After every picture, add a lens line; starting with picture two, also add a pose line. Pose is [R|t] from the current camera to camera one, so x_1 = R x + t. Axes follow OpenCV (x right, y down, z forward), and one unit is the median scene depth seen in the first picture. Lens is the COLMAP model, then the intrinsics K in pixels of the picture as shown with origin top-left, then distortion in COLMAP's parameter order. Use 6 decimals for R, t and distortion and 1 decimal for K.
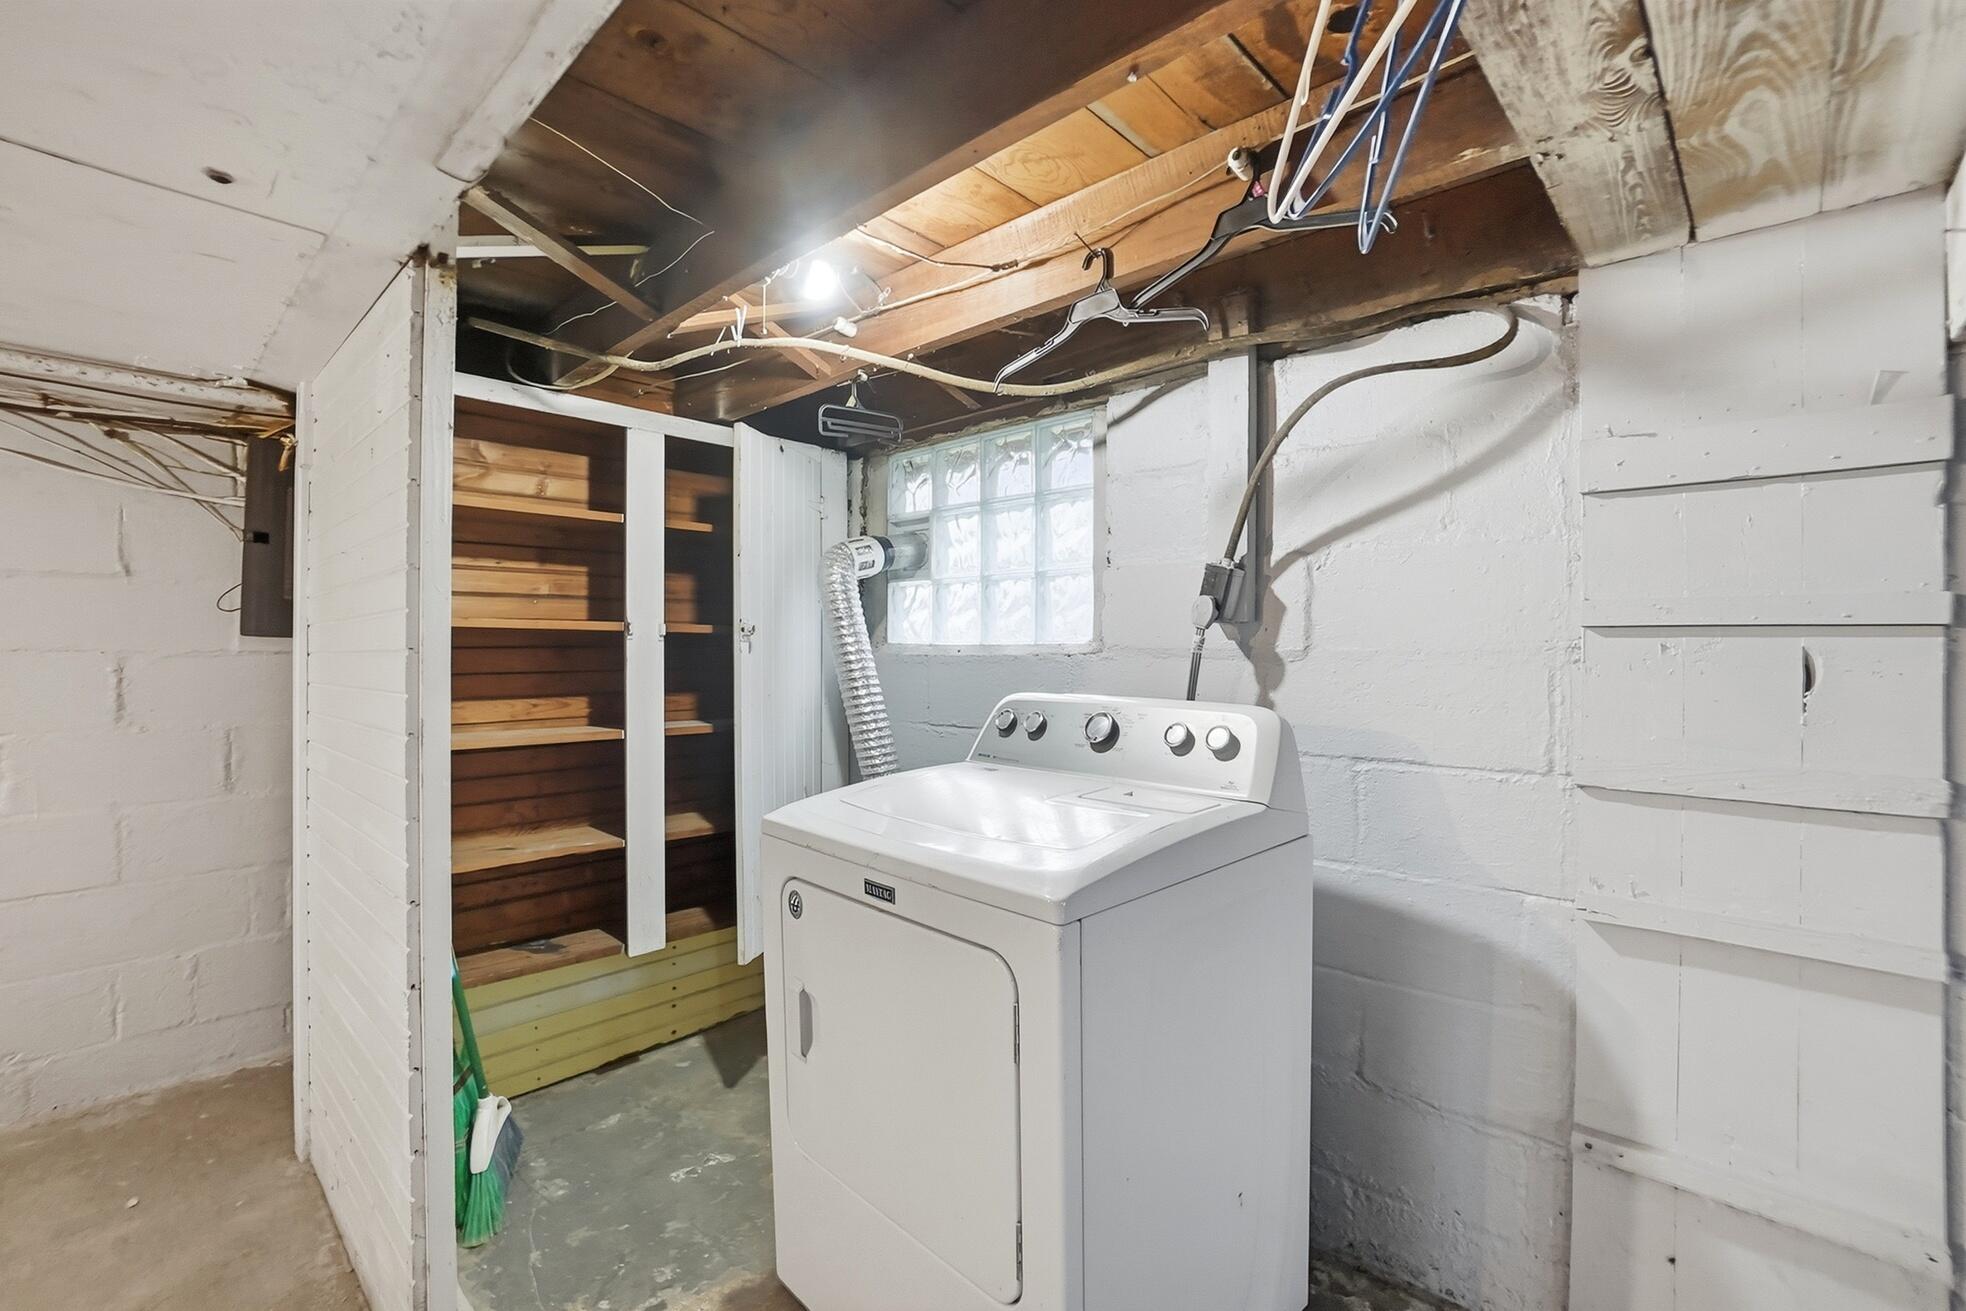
lens RADIAL K [[837.2, 0, 978.6], [0, 837.2, 636.9], [0, 0, 1]] dist [-0.052424, 0.018180]
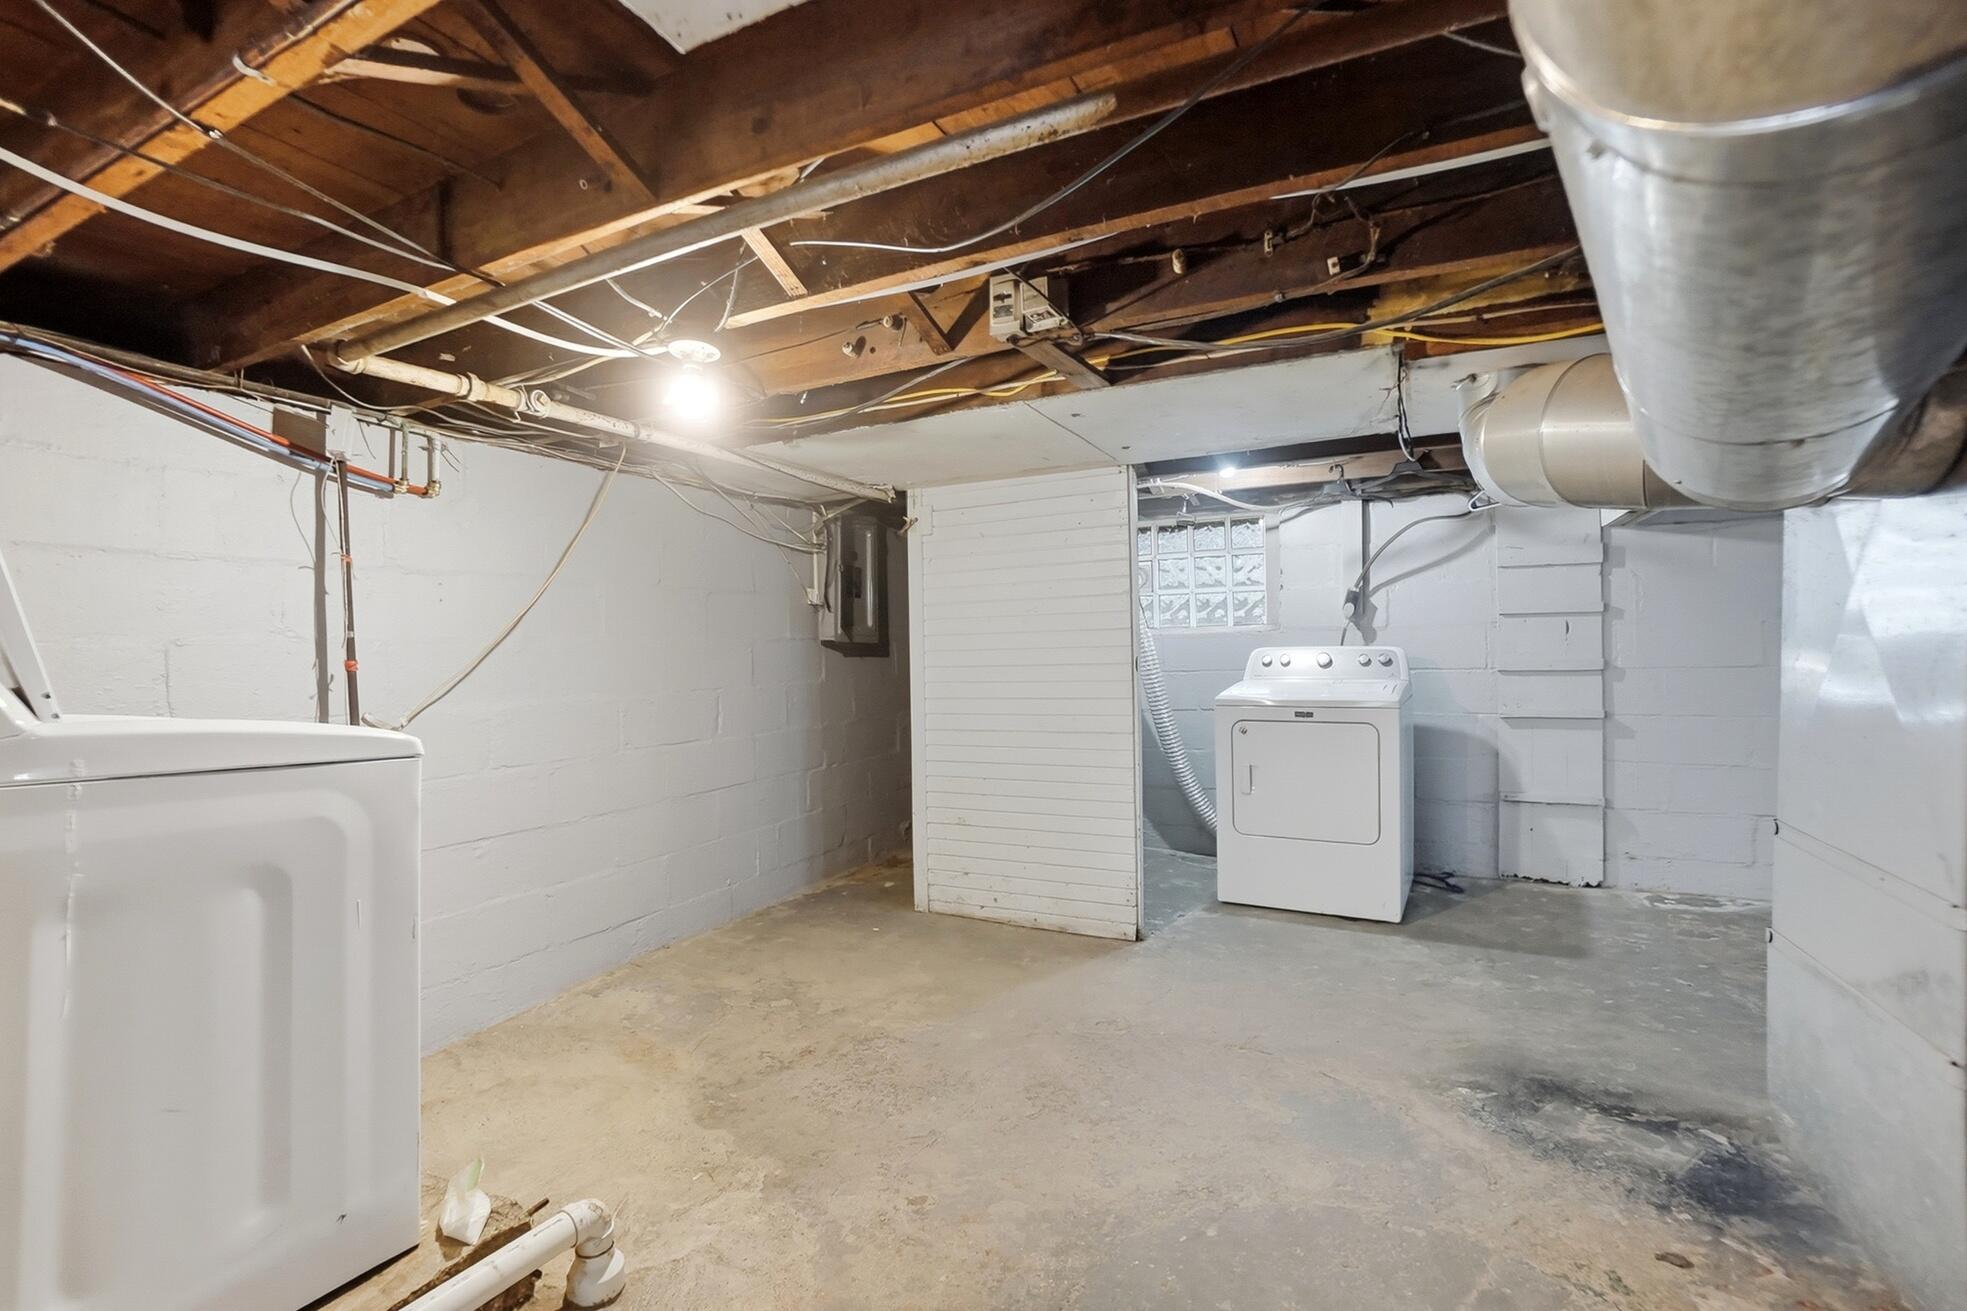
lens RADIAL K [[839.0, 0, 960.4], [0, 839.0, 650.6], [0, 0, 1]] dist [-0.029120, 0.000116]
pose [[0.960962, -0.023476, 0.275683, -1.606841], [0.018855, 0.999634, 0.019402, 0.019270], [-0.276037, -0.013447, 0.961053, -1.078171]]
